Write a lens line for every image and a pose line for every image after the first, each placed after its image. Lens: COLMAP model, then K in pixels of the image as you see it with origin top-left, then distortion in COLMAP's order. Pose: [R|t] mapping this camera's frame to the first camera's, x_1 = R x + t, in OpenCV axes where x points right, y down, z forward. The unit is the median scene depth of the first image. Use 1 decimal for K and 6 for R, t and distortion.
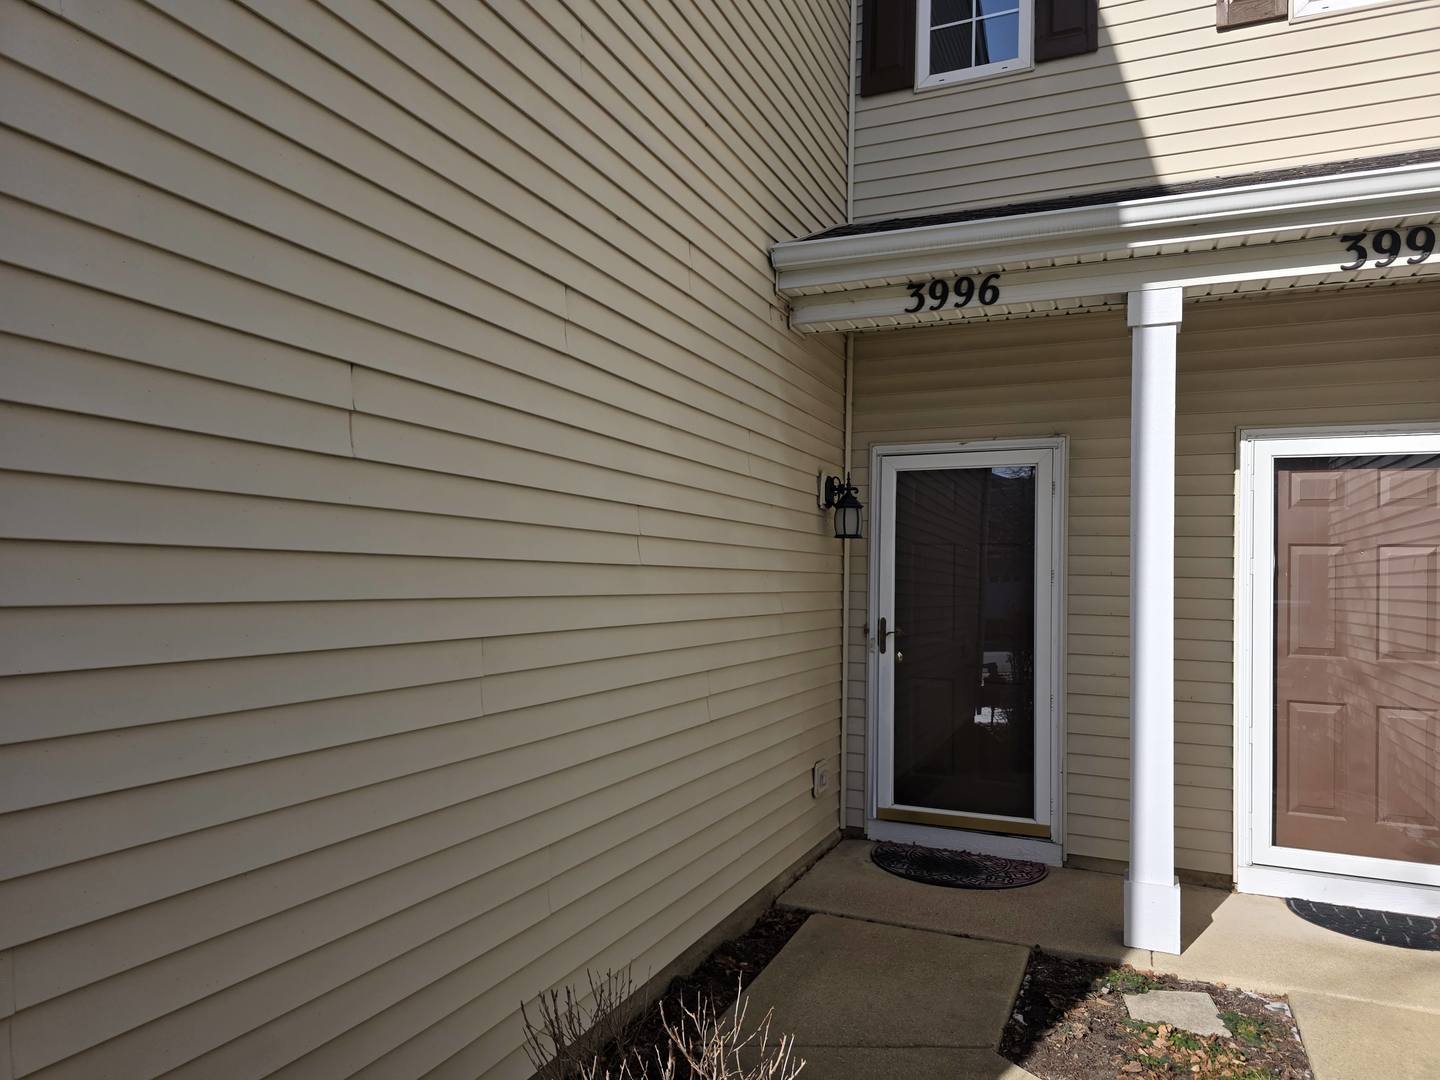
lens RADIAL K [[950.1, 0, 718.8], [0, 950.1, 542.4], [0, 0, 1]] dist [-0.004770, -0.001004]
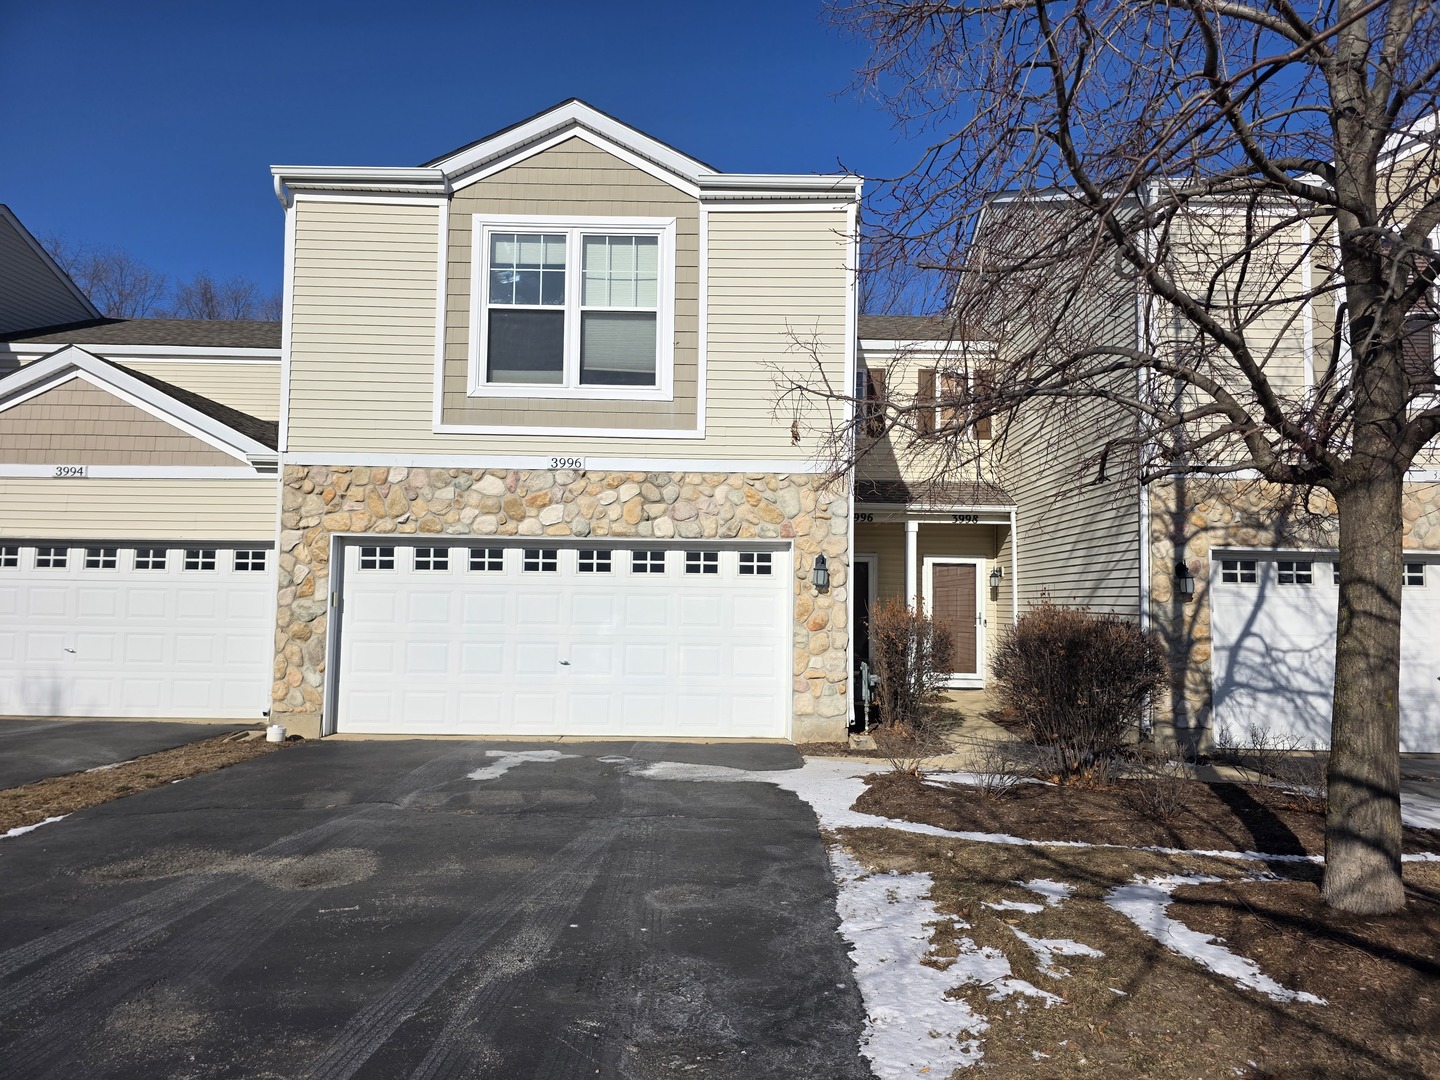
lens RADIAL K [[950.1, 0, 722.9], [0, 950.1, 541.2], [0, 0, 1]] dist [-0.004770, -0.001004]
pose [[0.919003, 0.017828, 0.393846, -1.437710], [-0.011048, 0.999749, -0.019477, -0.084813], [-0.394095, 0.013548, 0.918970, -1.834387]]
